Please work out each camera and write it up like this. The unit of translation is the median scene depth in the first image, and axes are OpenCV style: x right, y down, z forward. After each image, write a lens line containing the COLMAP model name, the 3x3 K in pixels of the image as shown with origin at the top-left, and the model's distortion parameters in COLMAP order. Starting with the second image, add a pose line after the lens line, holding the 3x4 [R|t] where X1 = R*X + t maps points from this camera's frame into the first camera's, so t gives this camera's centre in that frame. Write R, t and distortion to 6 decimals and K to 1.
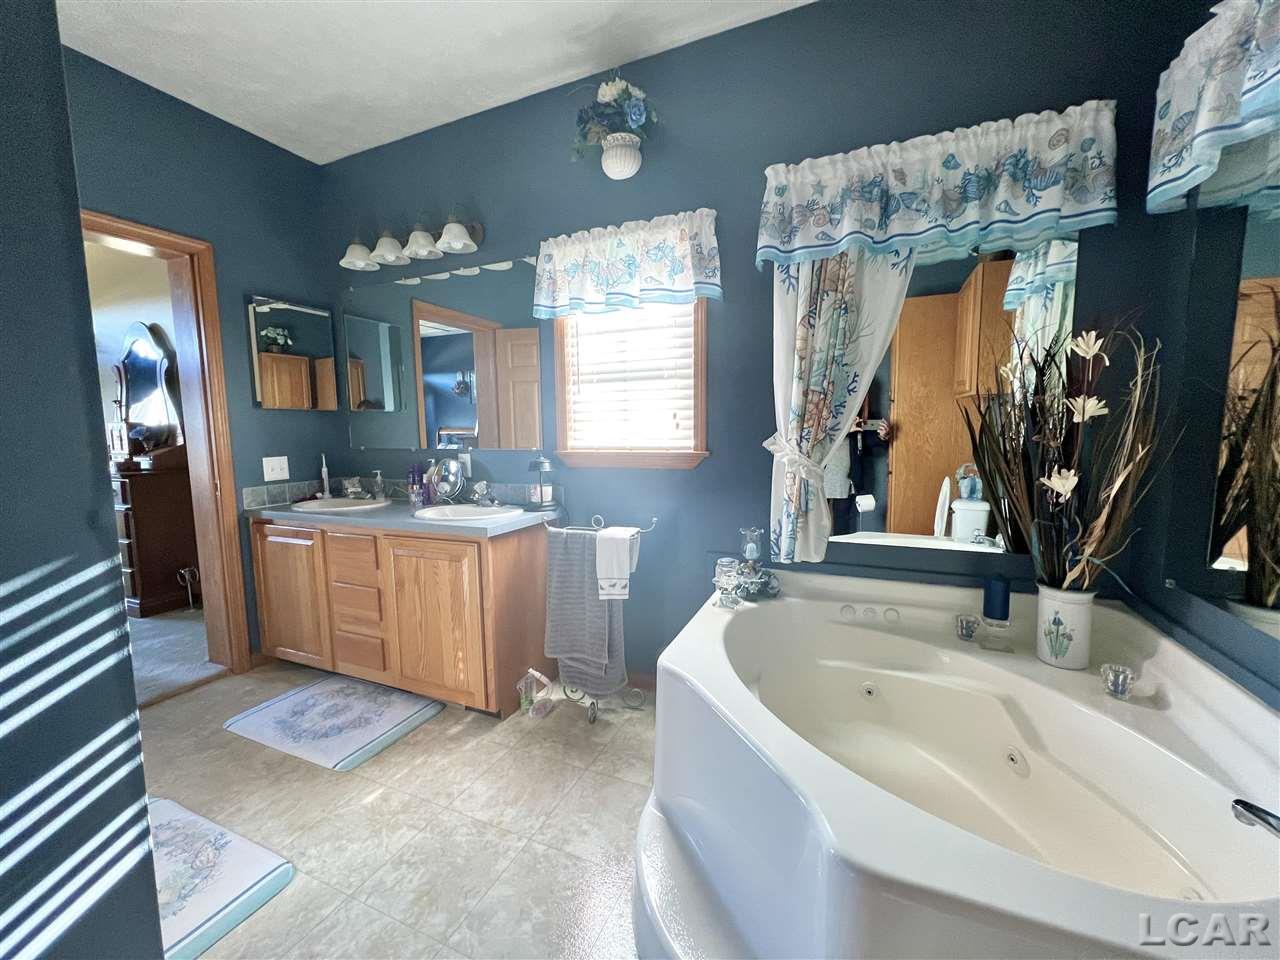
lens RADIAL K [[512.2, 0, 638.6], [0, 512.2, 478.0], [0, 0, 1]] dist [-0.000350, 0.000168]
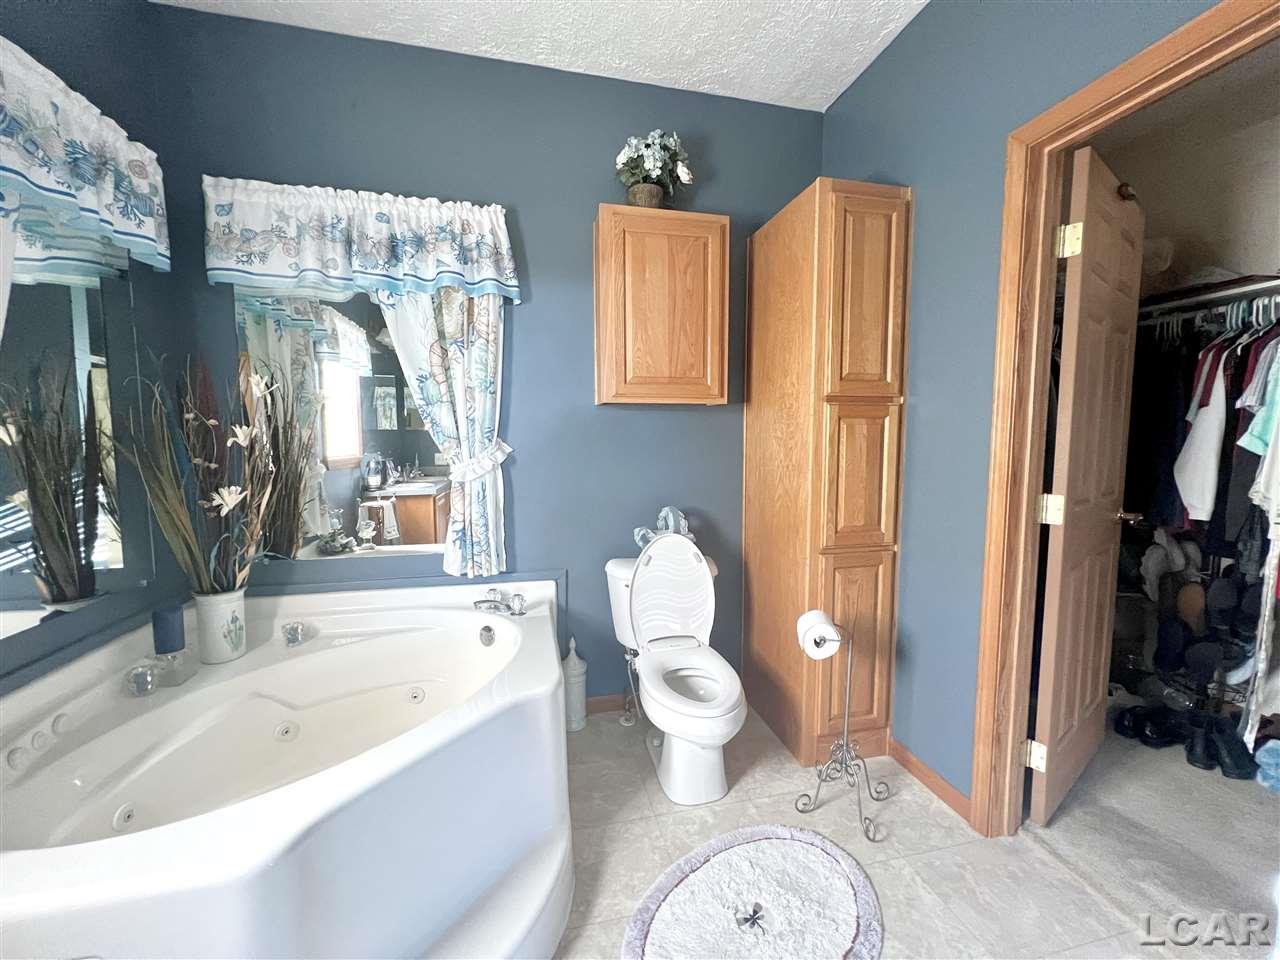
lens RADIAL K [[512.2, 0, 638.8], [0, 512.2, 481.8], [0, 0, 1]] dist [-0.000350, 0.000168]
pose [[-0.600609, -0.055152, 0.797639, -0.637081], [0.092800, 0.986067, 0.138058, -0.101666], [-0.794139, 0.156940, -0.587122, 0.898950]]
